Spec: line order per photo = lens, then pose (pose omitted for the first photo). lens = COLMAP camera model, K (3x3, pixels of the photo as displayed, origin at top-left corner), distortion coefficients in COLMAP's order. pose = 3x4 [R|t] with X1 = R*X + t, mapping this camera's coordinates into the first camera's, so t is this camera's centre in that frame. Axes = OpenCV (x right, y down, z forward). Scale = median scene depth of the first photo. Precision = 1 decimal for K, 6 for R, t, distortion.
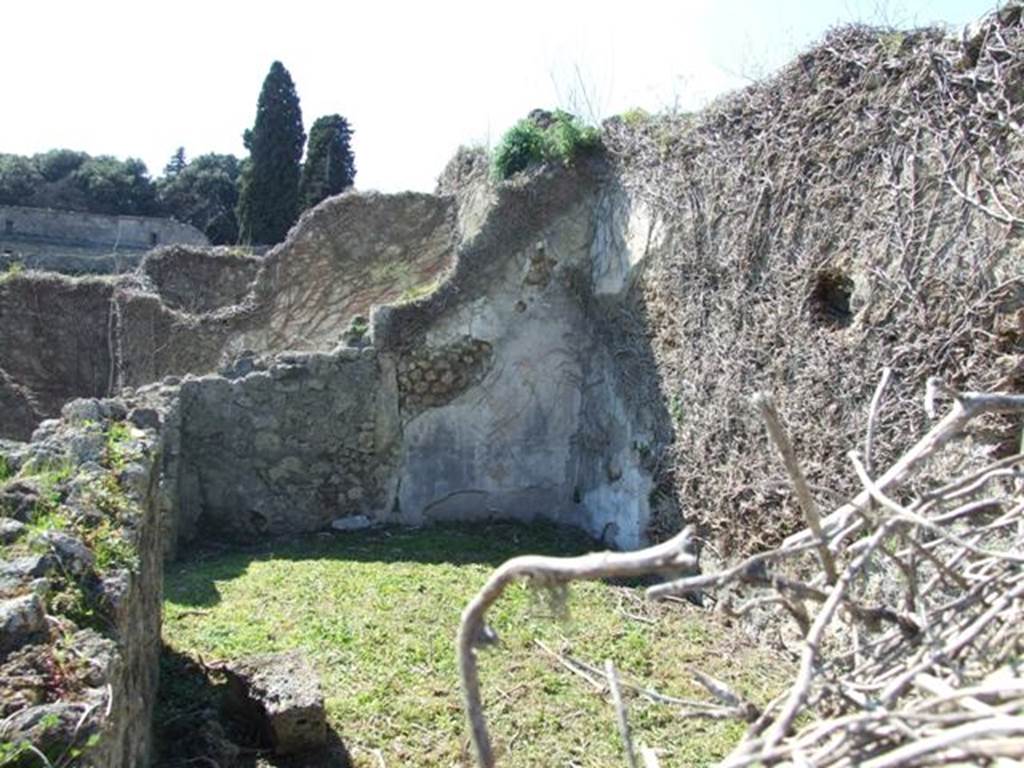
lens RADIAL K [[813.7, 0, 512.0], [0, 813.7, 384.0], [0, 0, 1]] dist [-0.071716, 0.080870]
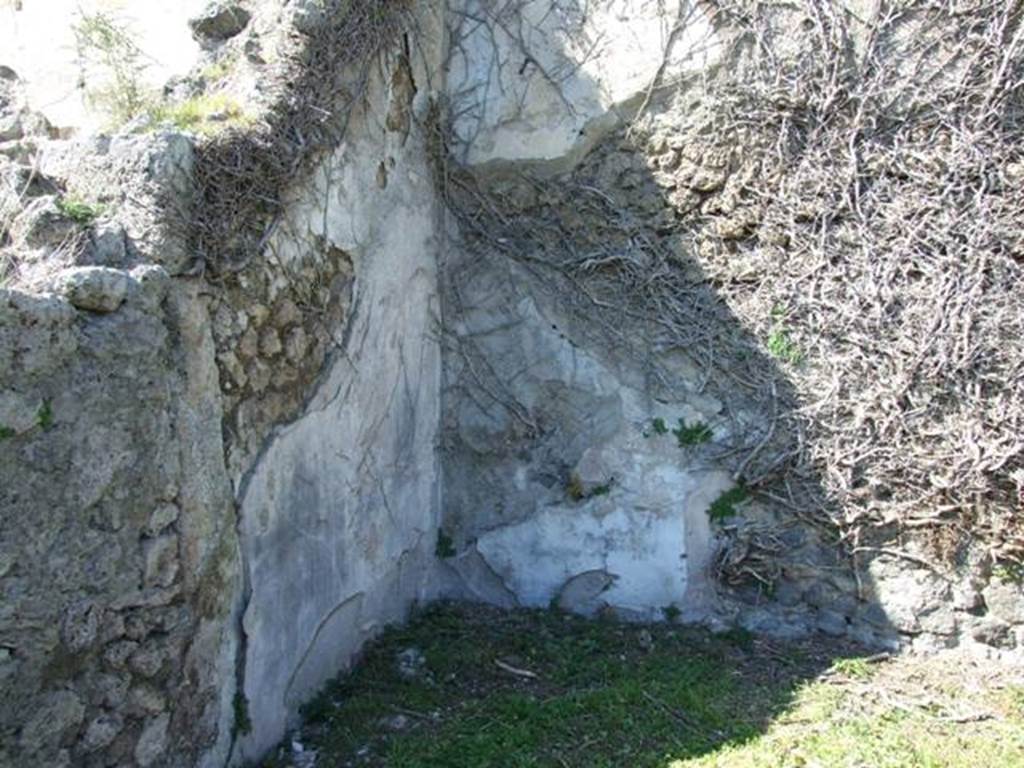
lens RADIAL K [[823.8, 0, 572.6], [0, 823.8, 382.2], [0, 0, 1]] dist [-0.019986, 0.001759]
pose [[0.570106, -0.134839, 0.810430, -0.326774], [0.090550, 0.990743, 0.101141, -0.017741], [-0.816566, 0.015724, 0.577038, 0.668276]]
